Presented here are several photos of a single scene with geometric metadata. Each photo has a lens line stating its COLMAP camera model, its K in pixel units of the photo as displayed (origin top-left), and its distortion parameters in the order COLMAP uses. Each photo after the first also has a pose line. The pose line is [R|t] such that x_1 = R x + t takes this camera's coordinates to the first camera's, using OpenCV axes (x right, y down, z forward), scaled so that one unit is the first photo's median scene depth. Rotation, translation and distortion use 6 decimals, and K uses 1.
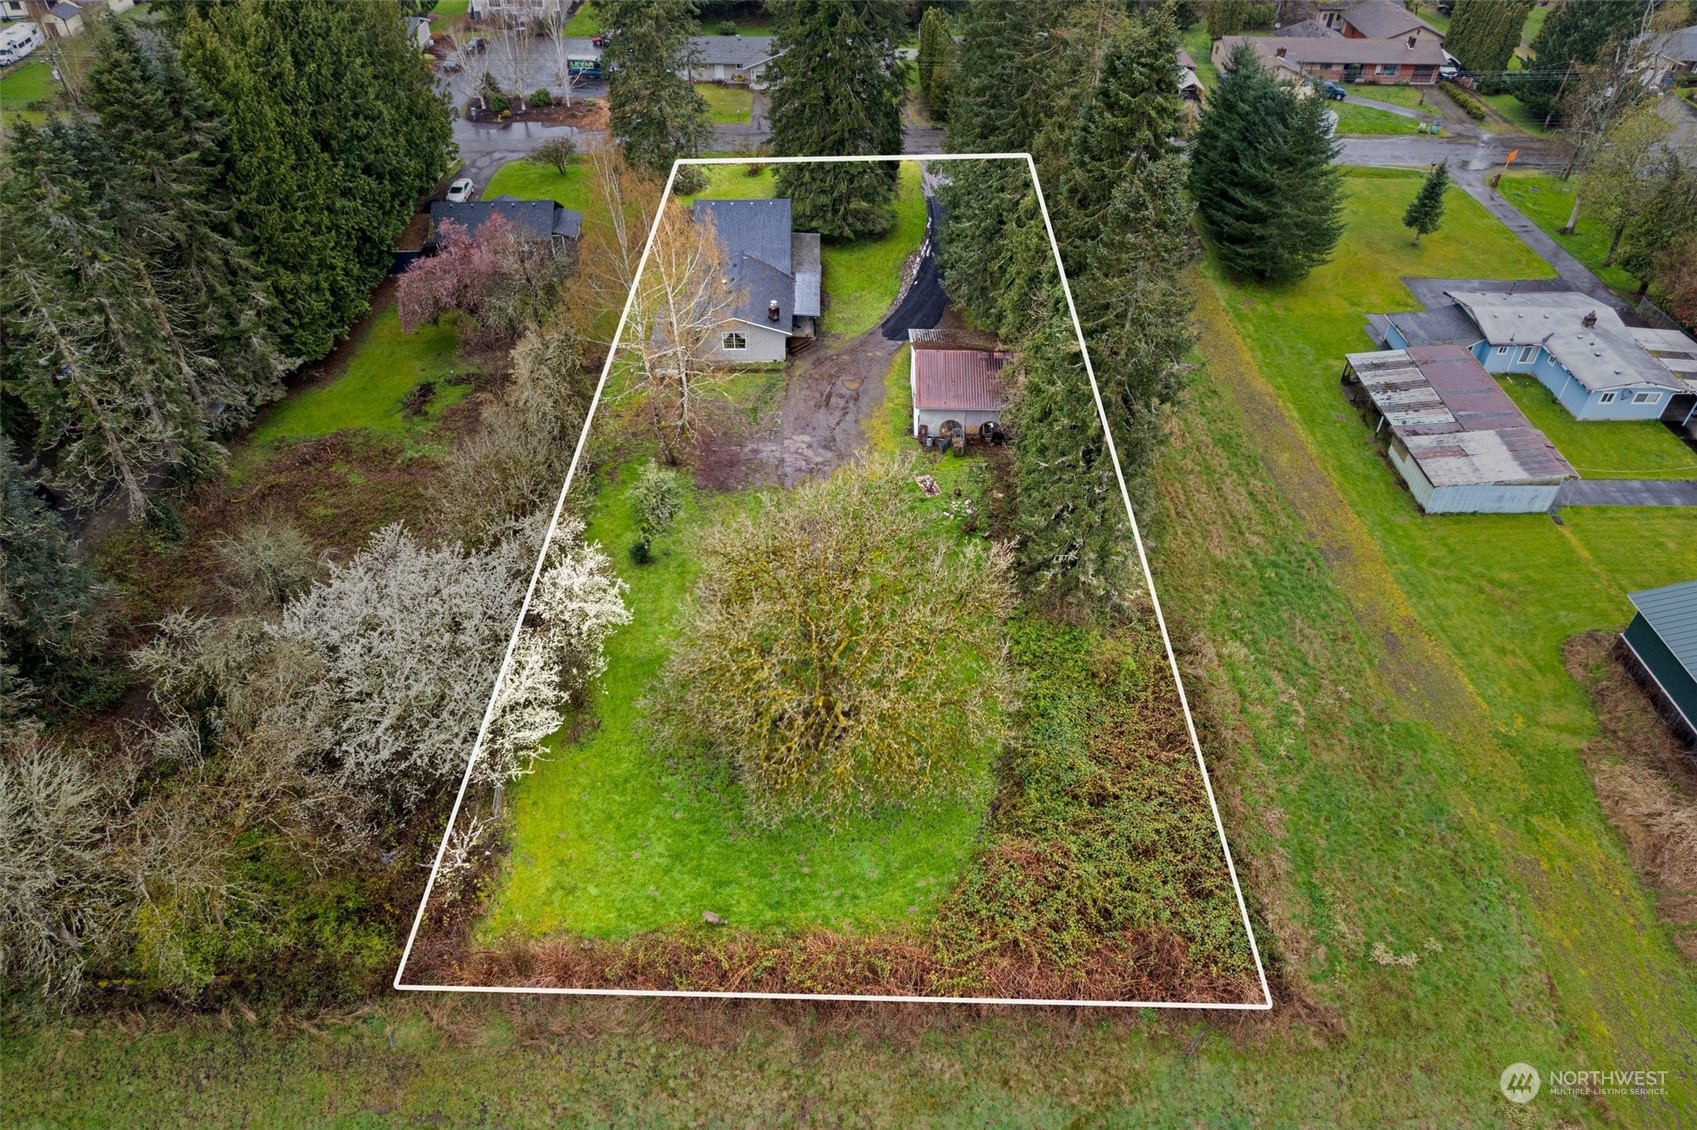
lens RADIAL K [[1103.6, 0, 848.2], [0, 1103.6, 522.6], [0, 0, 1]] dist [-0.082771, 0.079585]
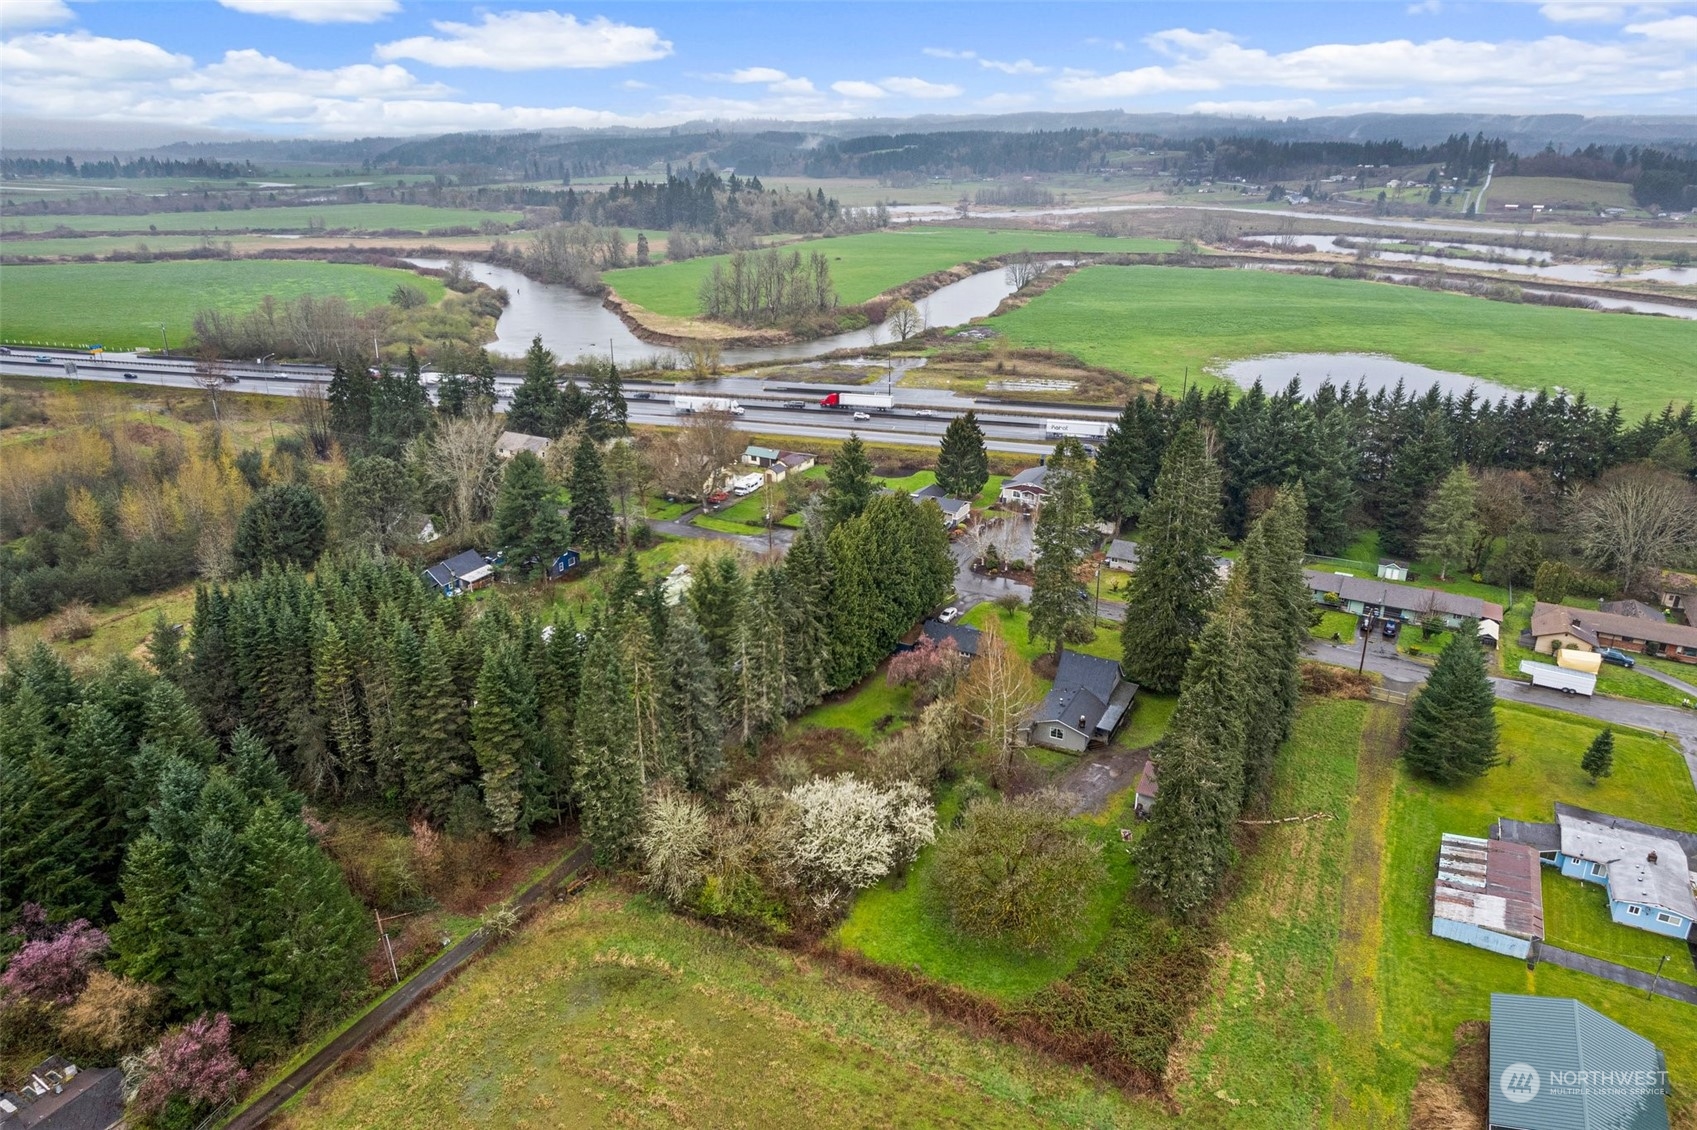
lens RADIAL K [[1085.7, 0, 848.5], [0, 1085.7, 565.0], [0, 0, 1]] dist [-0.076790, 0.053418]
pose [[0.871975, 0.161814, -0.462034, 0.385307], [-0.301516, 0.921055, -0.246465, 0.119177], [0.385678, 0.354222, 0.851927, -0.731487]]
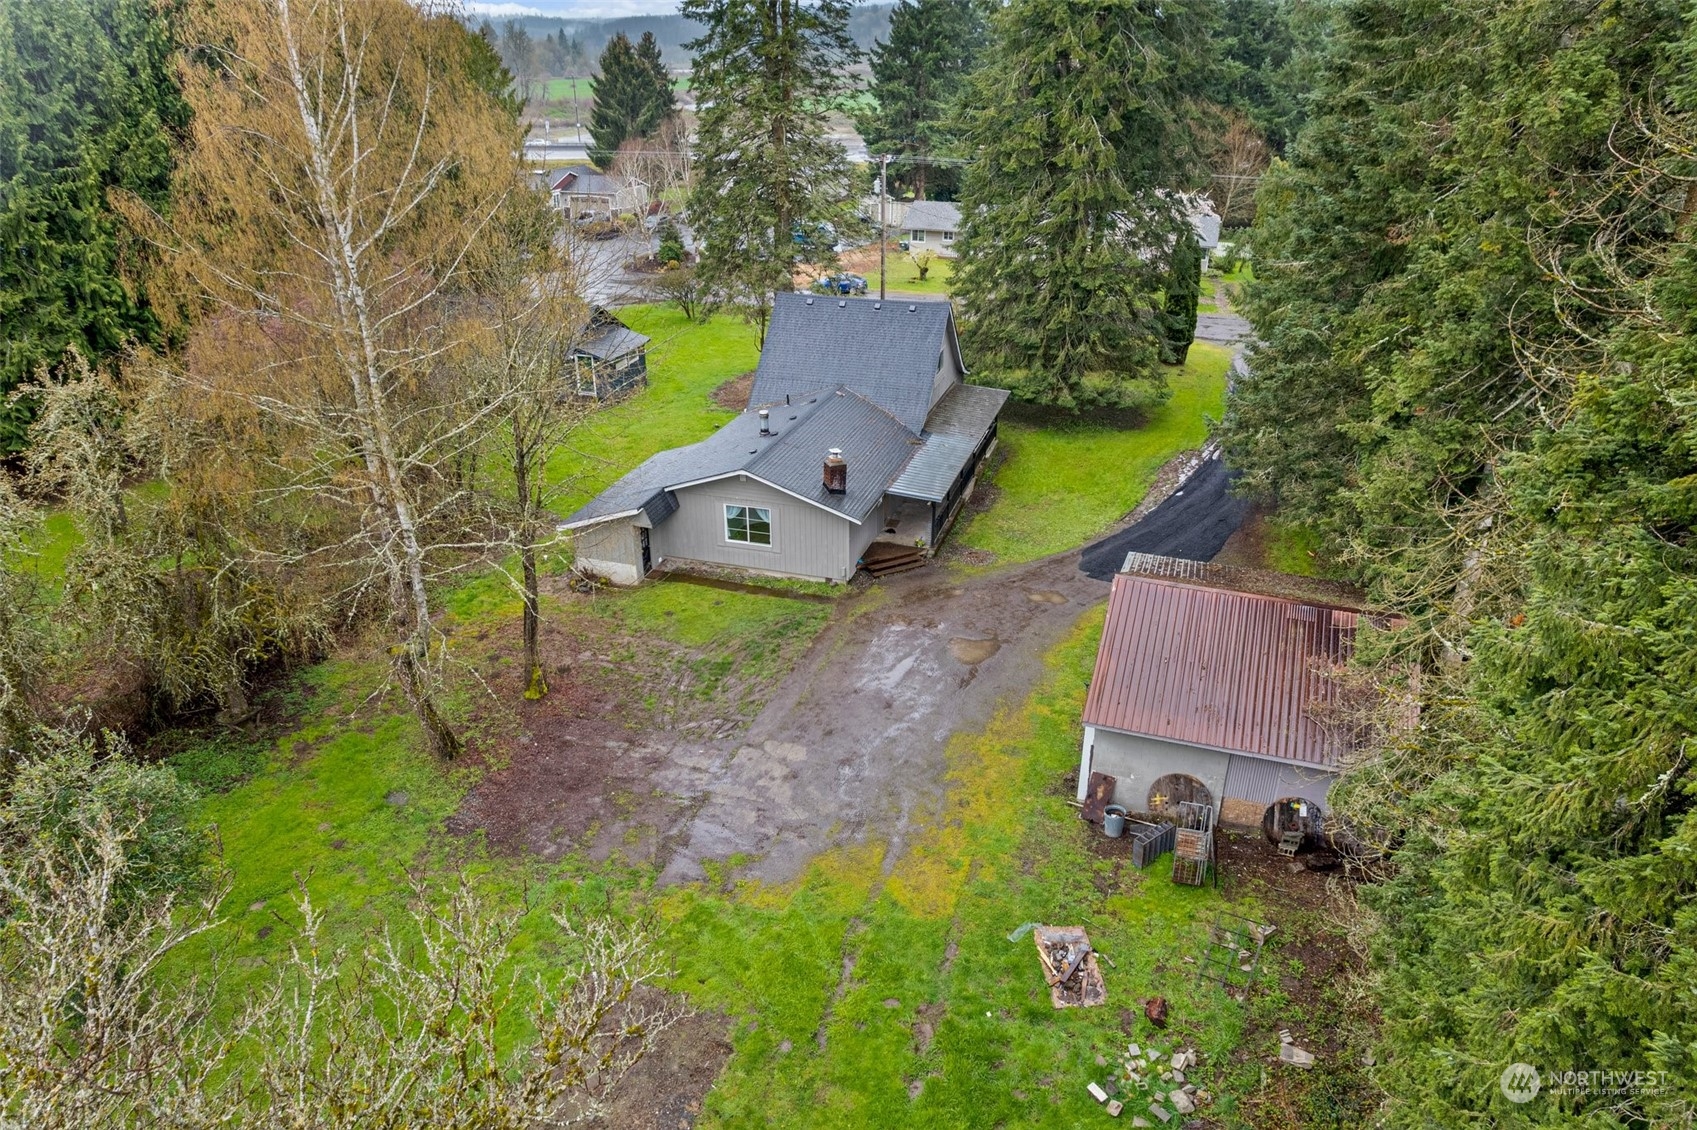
lens RADIAL K [[1085.7, 0, 848.5], [0, 1085.7, 565.0], [0, 0, 1]] dist [-0.076790, 0.053418]
pose [[0.946984, 0.129089, -0.294208, 0.084050], [-0.197363, 0.956314, -0.215663, -0.061476], [0.253515, 0.262295, 0.931091, 0.631154]]
